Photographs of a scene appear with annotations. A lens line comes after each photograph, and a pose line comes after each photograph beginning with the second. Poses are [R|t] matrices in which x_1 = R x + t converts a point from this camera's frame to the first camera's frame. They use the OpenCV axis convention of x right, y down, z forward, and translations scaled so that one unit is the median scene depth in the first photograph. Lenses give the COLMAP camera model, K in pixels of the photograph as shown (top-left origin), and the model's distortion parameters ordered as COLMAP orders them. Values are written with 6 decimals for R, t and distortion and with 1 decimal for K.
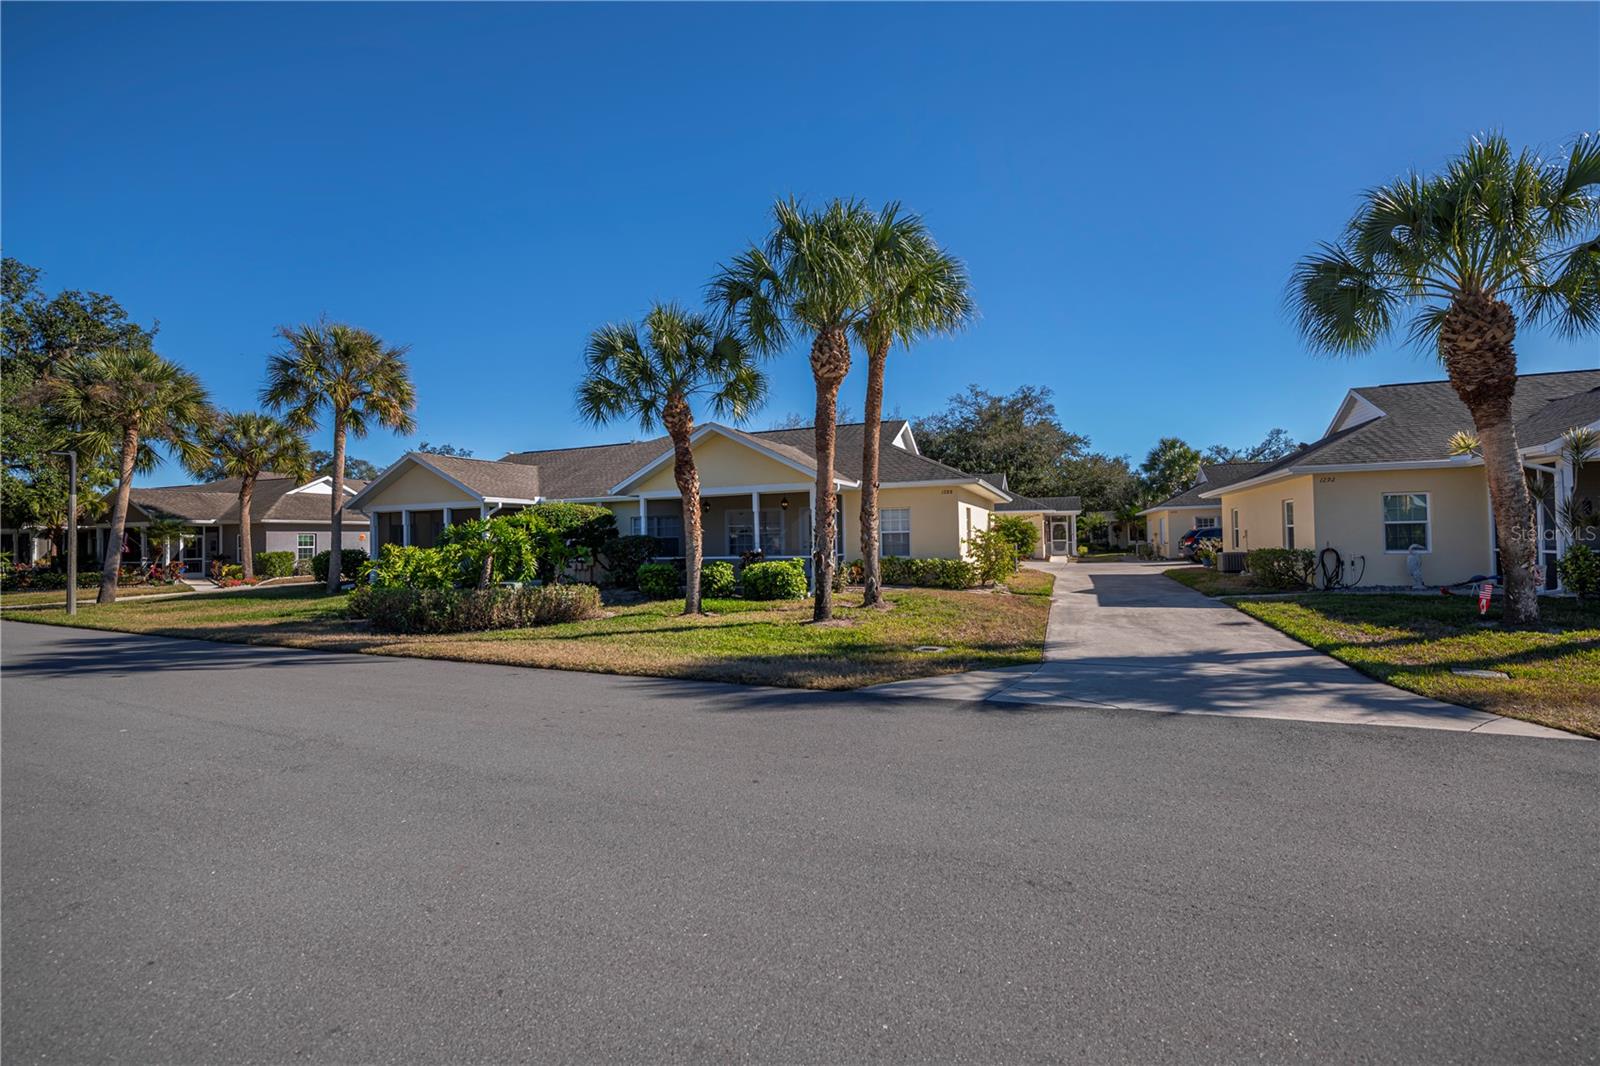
lens RADIAL K [[659.4, 0, 798.8], [0, 659.4, 536.7], [0, 0, 1]] dist [-0.017523, -0.000271]
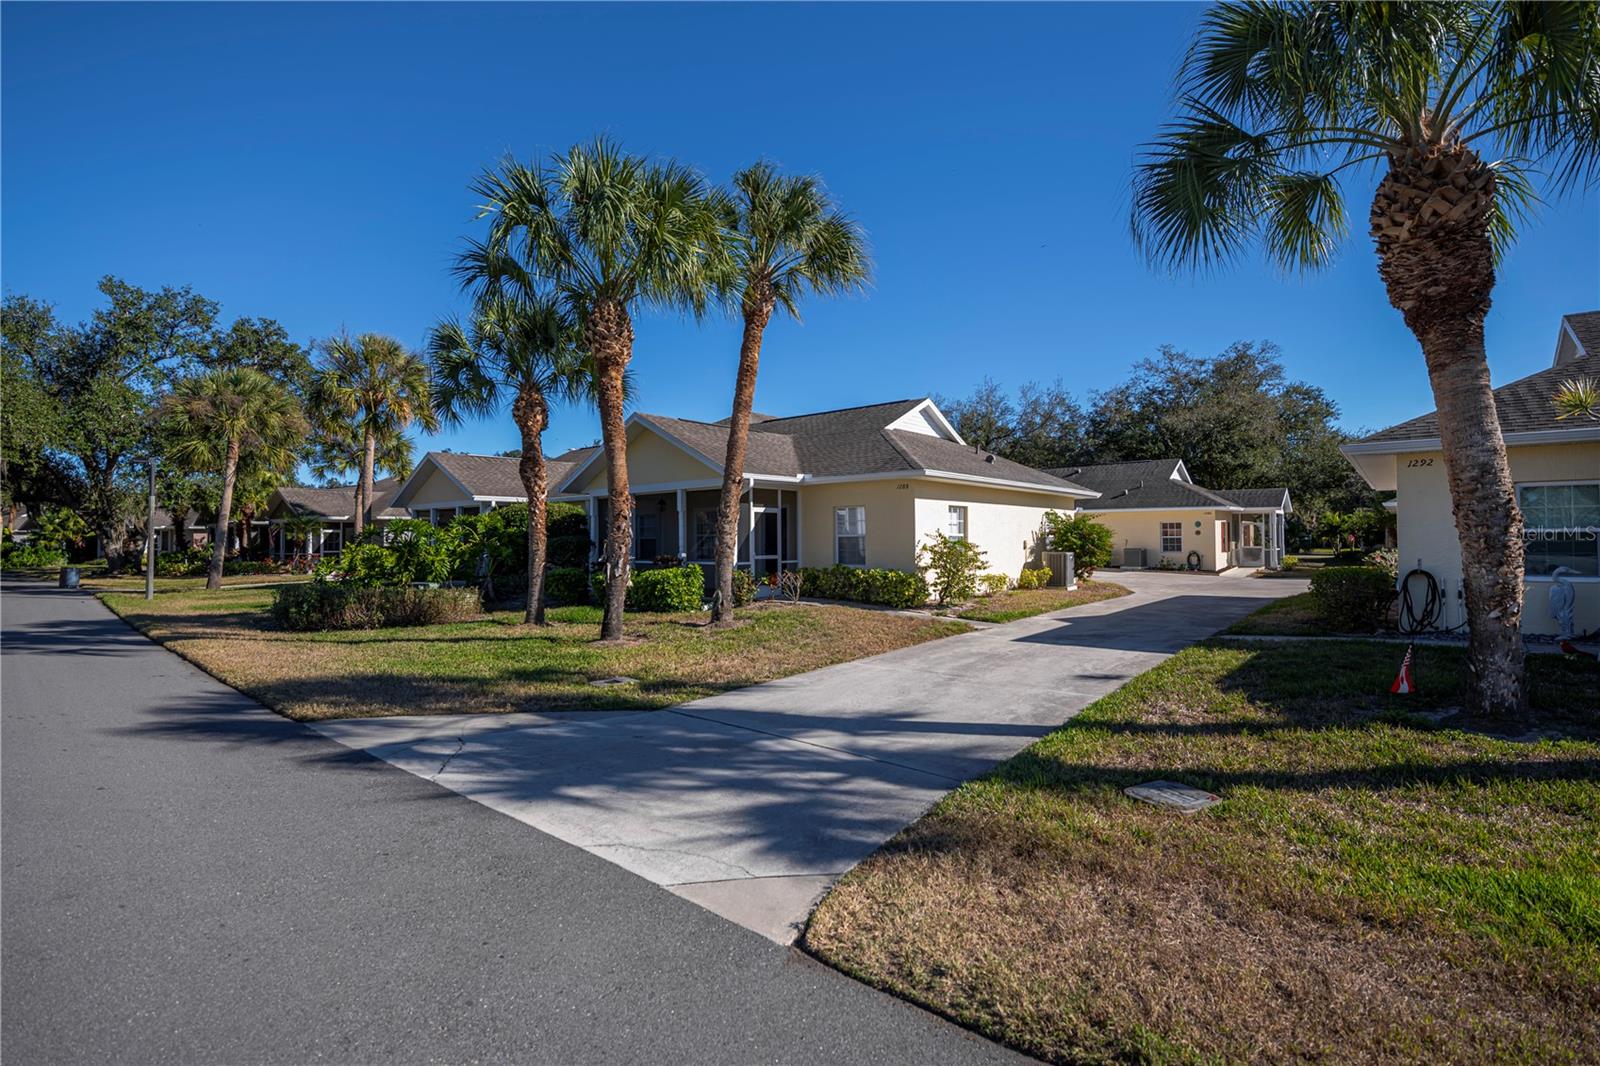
lens RADIAL K [[737.1, 0, 798.1], [0, 737.1, 538.8], [0, 0, 1]] dist [-0.012428, 0.000005]
pose [[0.949138, 0.012618, -0.314608, 0.331558], [-0.010922, 0.999915, 0.007155, -0.008159], [0.314672, -0.003355, 0.949195, 0.090994]]
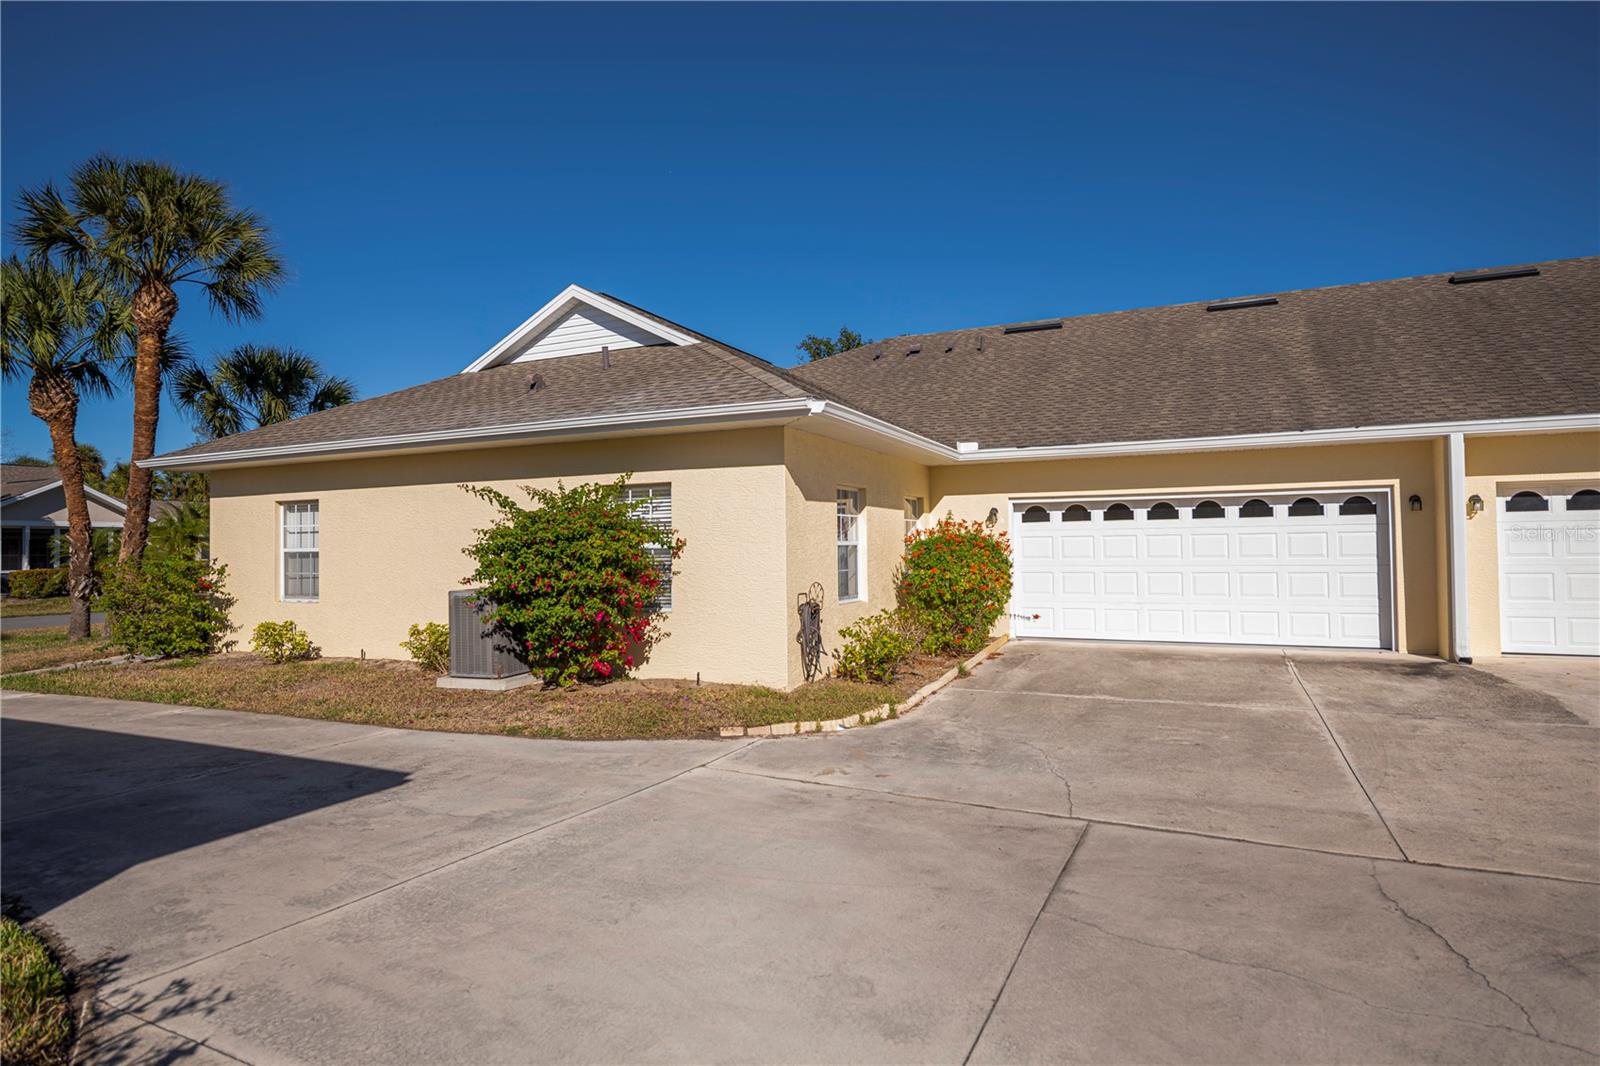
lens RADIAL K [[864.8, 0, 800.0], [0, 864.8, 533.0], [0, 0, 1]] dist [-0.002550, -0.001779]
pose [[-0.040925, 0.005334, -0.999148, 0.794218], [0.018834, 0.999812, 0.004566, -0.015847], [0.998985, -0.018631, -0.041018, 1.287551]]
